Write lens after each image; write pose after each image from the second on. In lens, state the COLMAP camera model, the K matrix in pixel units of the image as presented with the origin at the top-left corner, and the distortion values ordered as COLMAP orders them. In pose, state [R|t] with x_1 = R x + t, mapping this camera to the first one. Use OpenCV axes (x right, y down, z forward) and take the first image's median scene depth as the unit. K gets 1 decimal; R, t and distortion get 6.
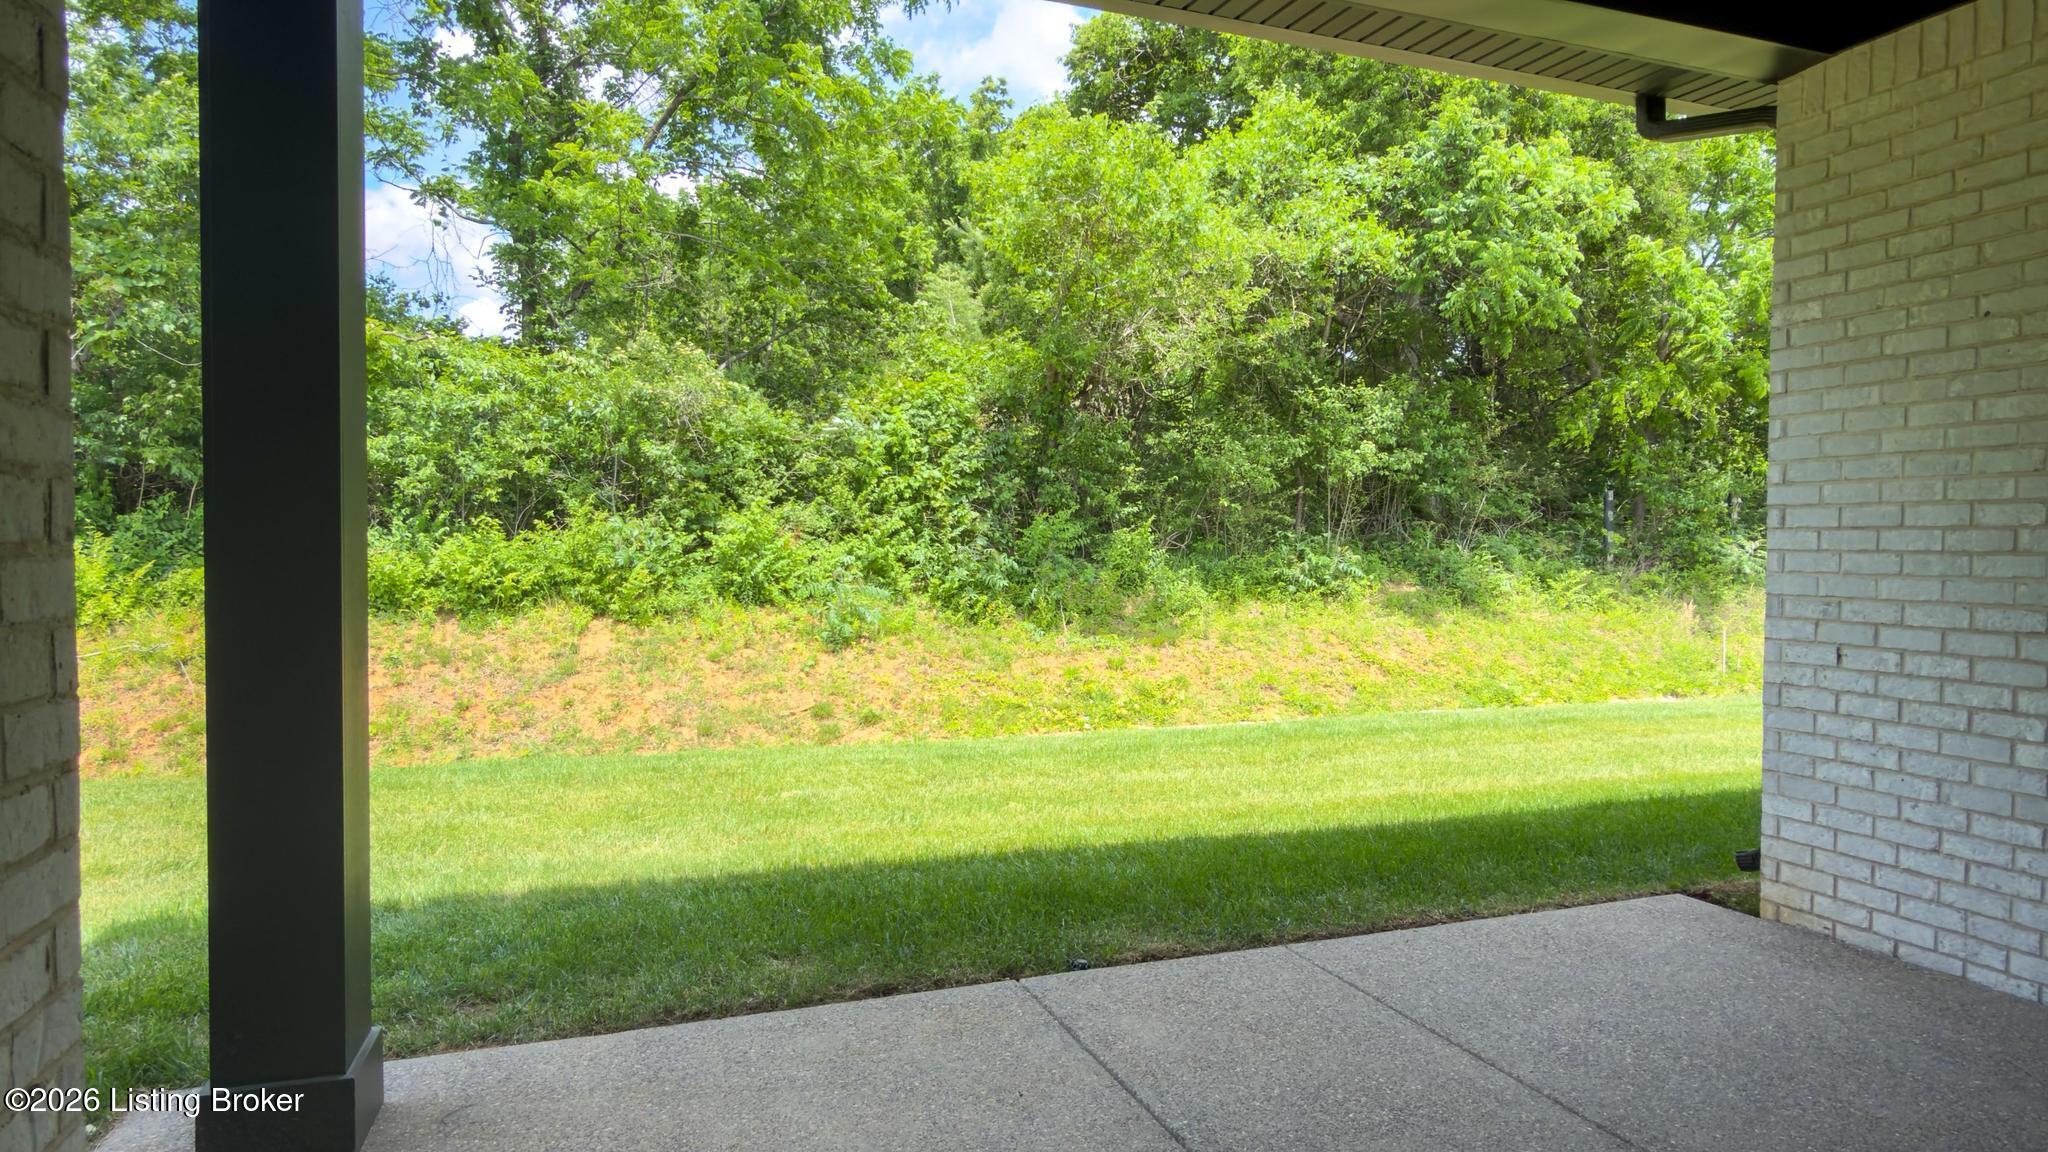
lens RADIAL K [[1209.9, 0, 1024.0], [0, 1209.9, 576.0], [0, 0, 1]] dist [0.000721, 0.000753]
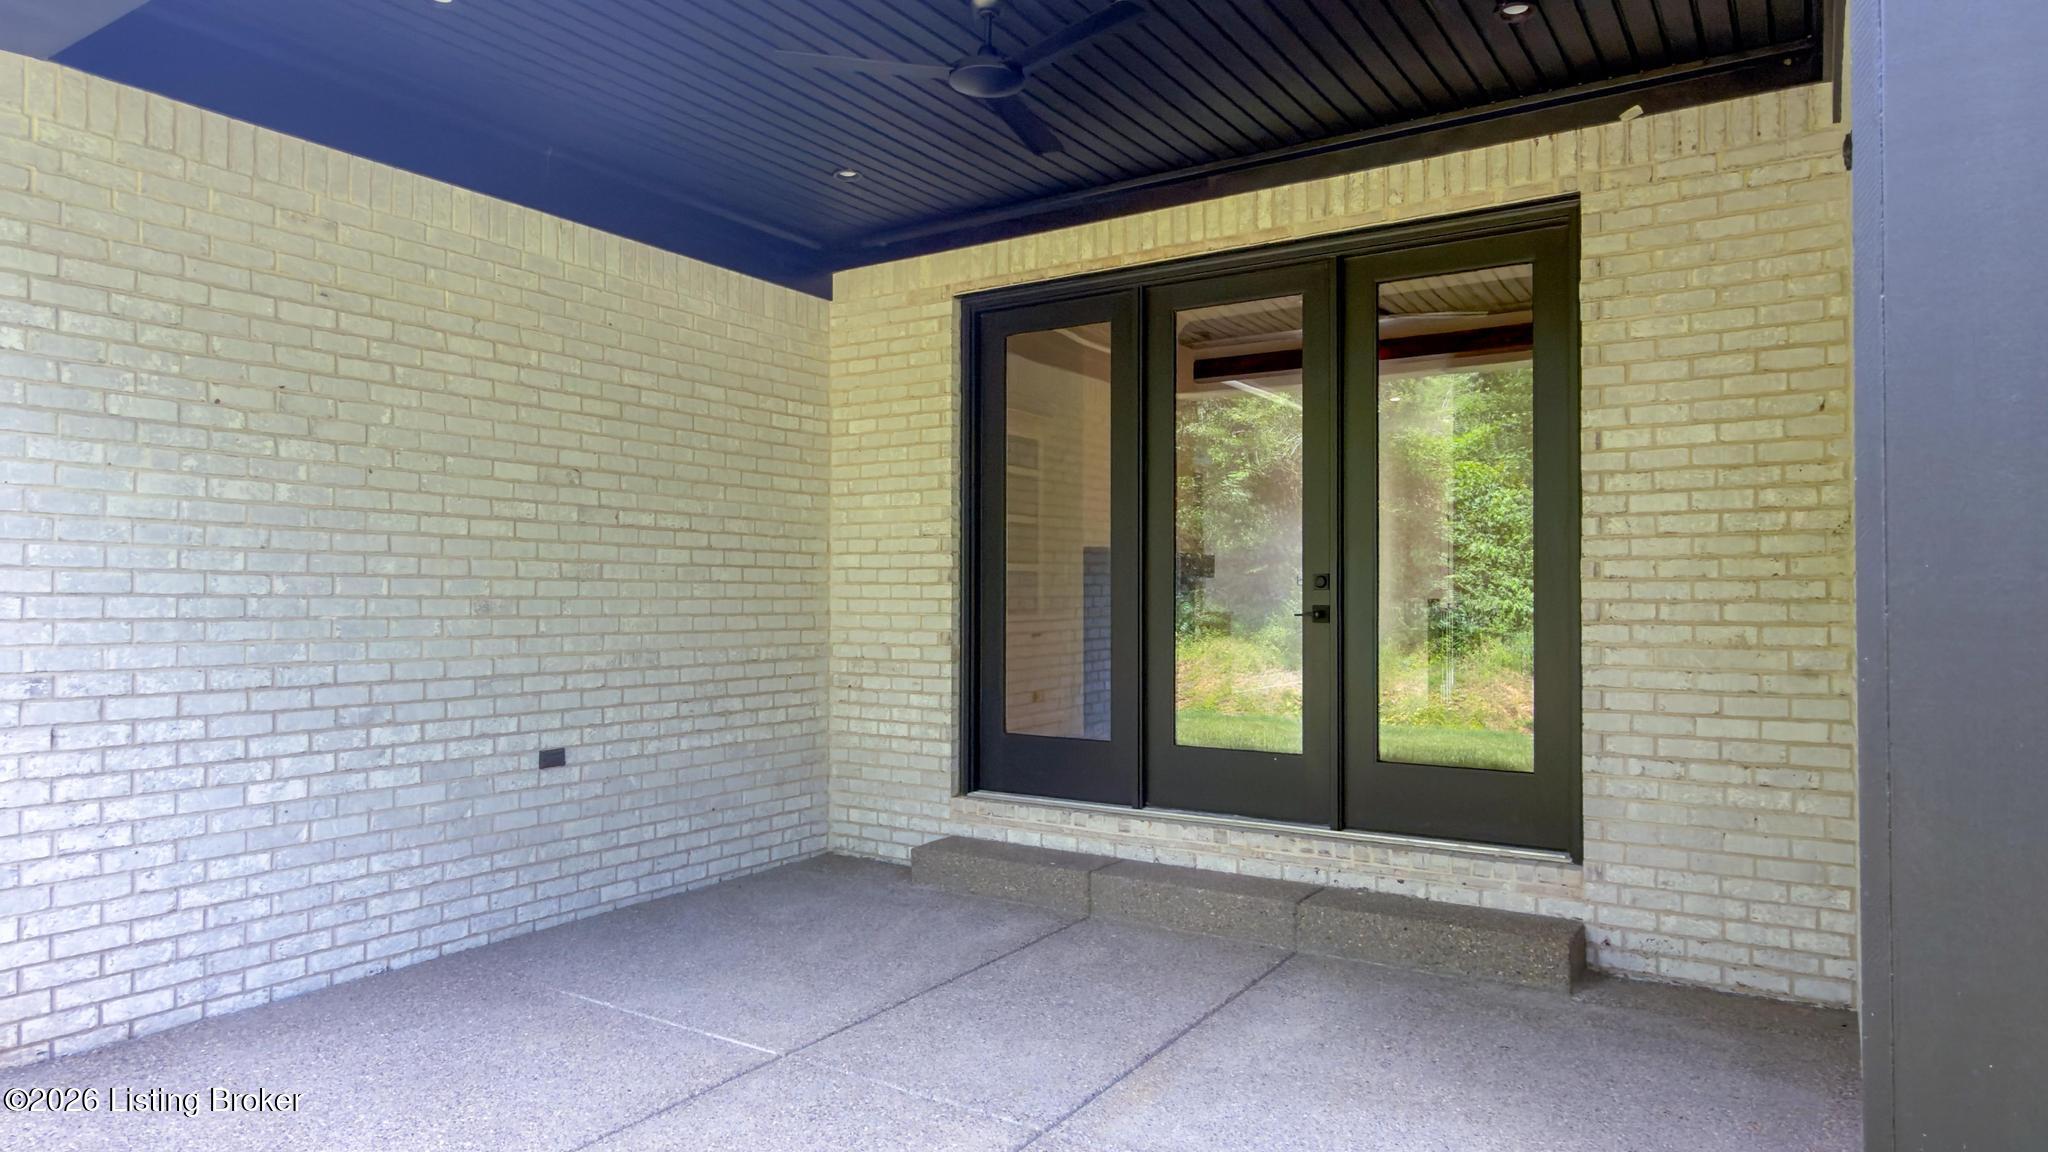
lens RADIAL K [[1209.9, 0, 1024.0], [0, 1209.9, 576.0], [0, 0, 1]] dist [0.000721, 0.000753]
pose [[-0.601189, 0.007386, 0.799073, -0.499736], [0.012228, 0.999925, -0.000043, -0.047240], [-0.799013, 0.009745, -0.601234, 1.035842]]
